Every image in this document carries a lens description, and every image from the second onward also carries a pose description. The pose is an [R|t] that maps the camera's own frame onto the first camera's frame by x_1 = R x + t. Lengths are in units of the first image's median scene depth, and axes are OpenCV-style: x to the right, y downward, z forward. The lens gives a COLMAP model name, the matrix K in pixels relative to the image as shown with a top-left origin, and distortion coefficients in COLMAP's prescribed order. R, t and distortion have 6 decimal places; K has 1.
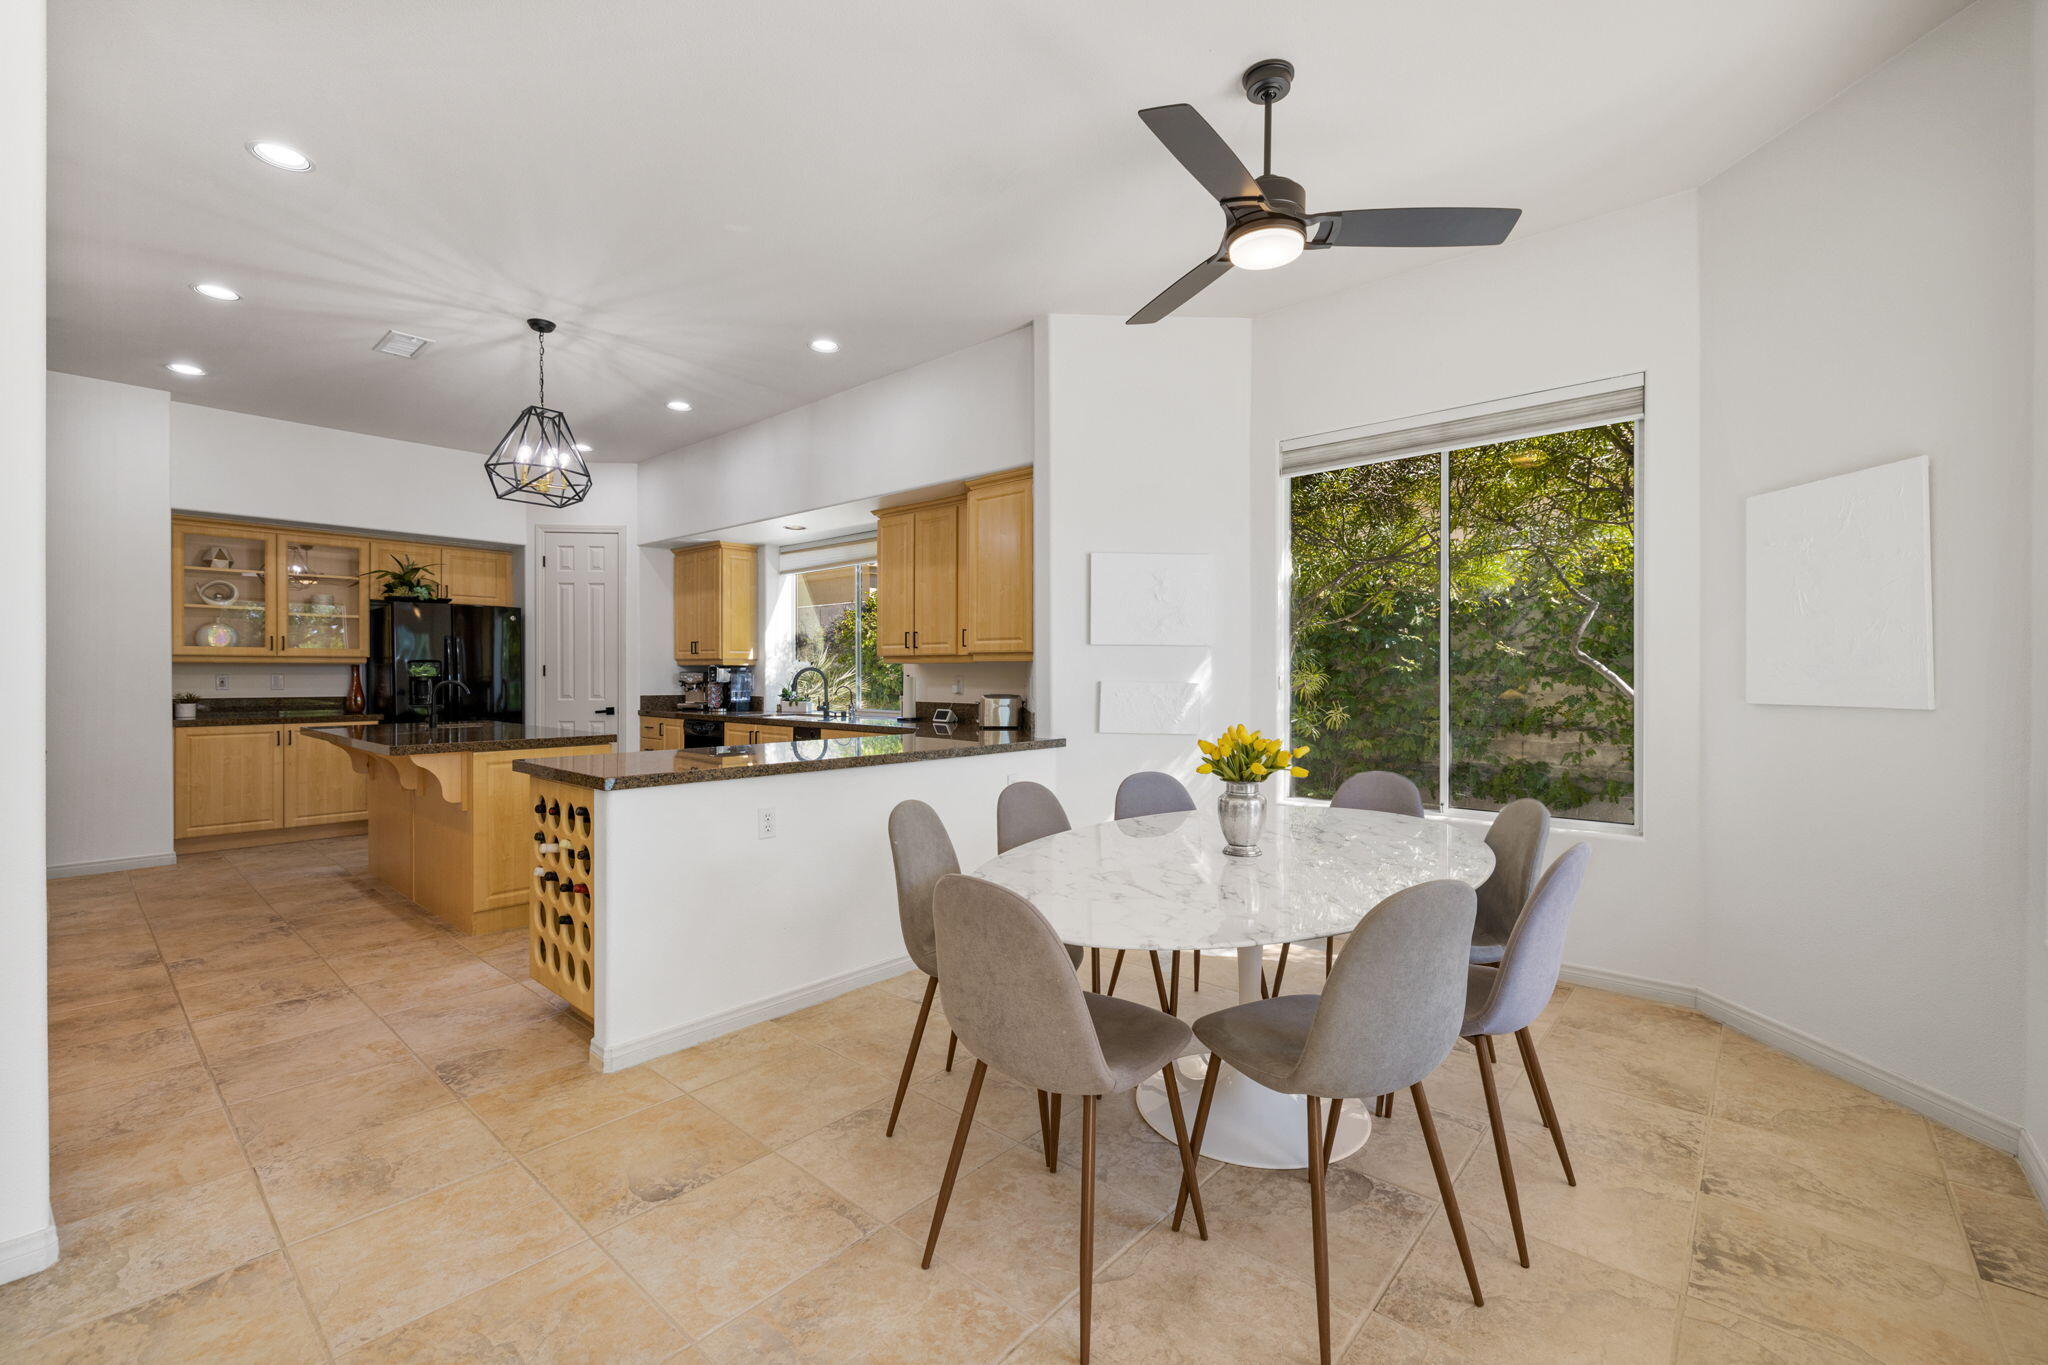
lens RADIAL K [[864.6, 0, 1033.5], [0, 864.6, 676.5], [0, 0, 1]] dist [-0.003433, 0.000836]
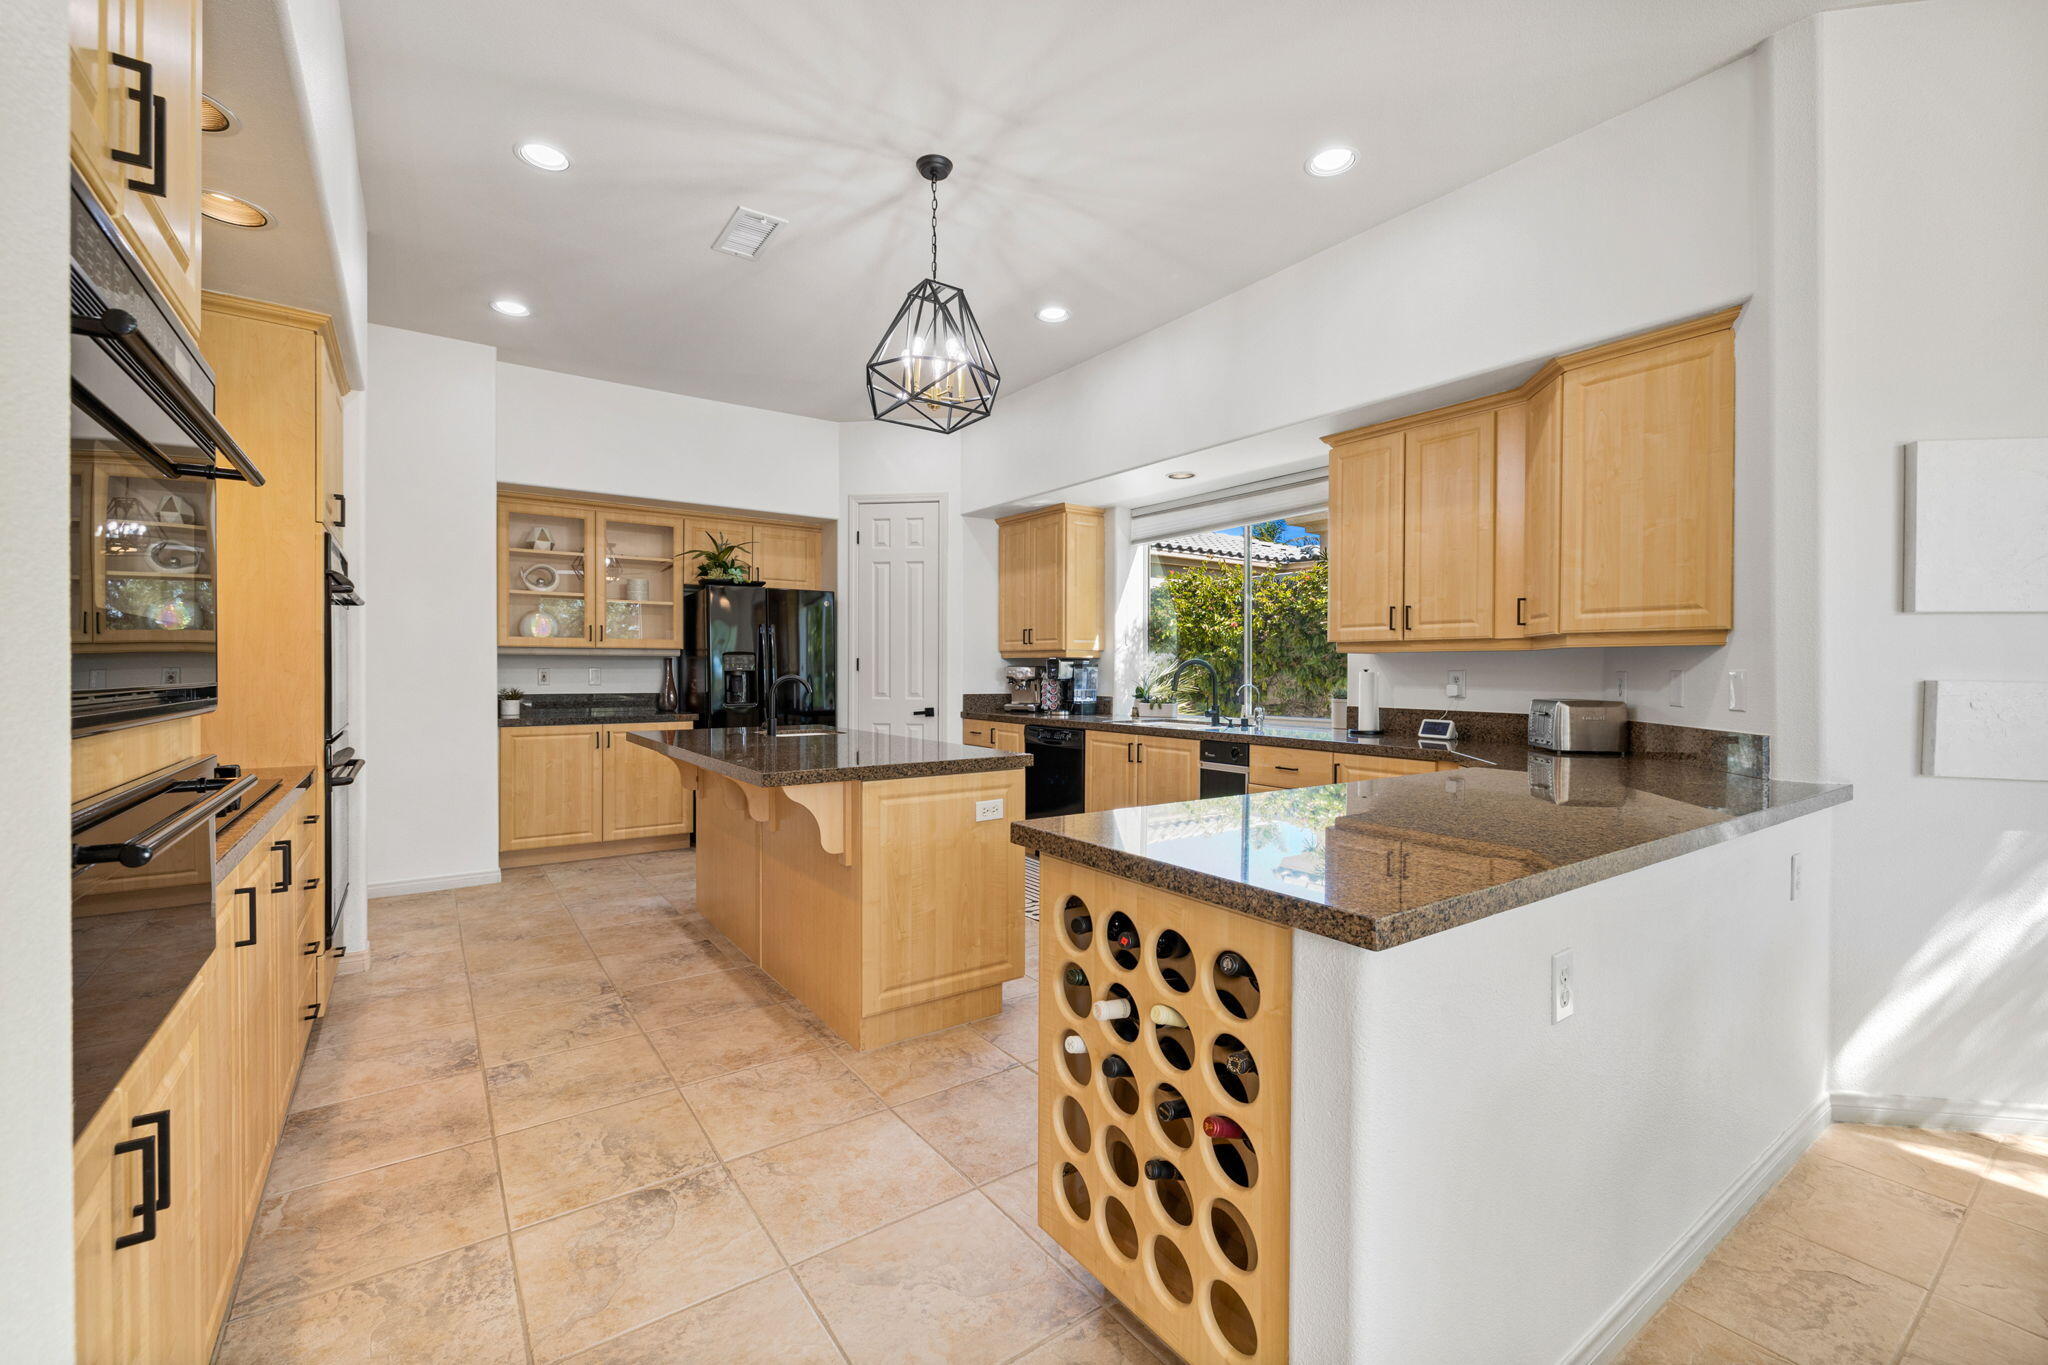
lens RADIAL K [[864.6, 0, 1034.0], [0, 864.6, 675.6], [0, 0, 1]] dist [-0.003433, 0.000836]
pose [[0.972787, 0.003434, -0.231676, -0.263808], [-0.002811, 0.999992, 0.003015, 0.001879], [0.231684, -0.002282, 0.972788, 0.271603]]
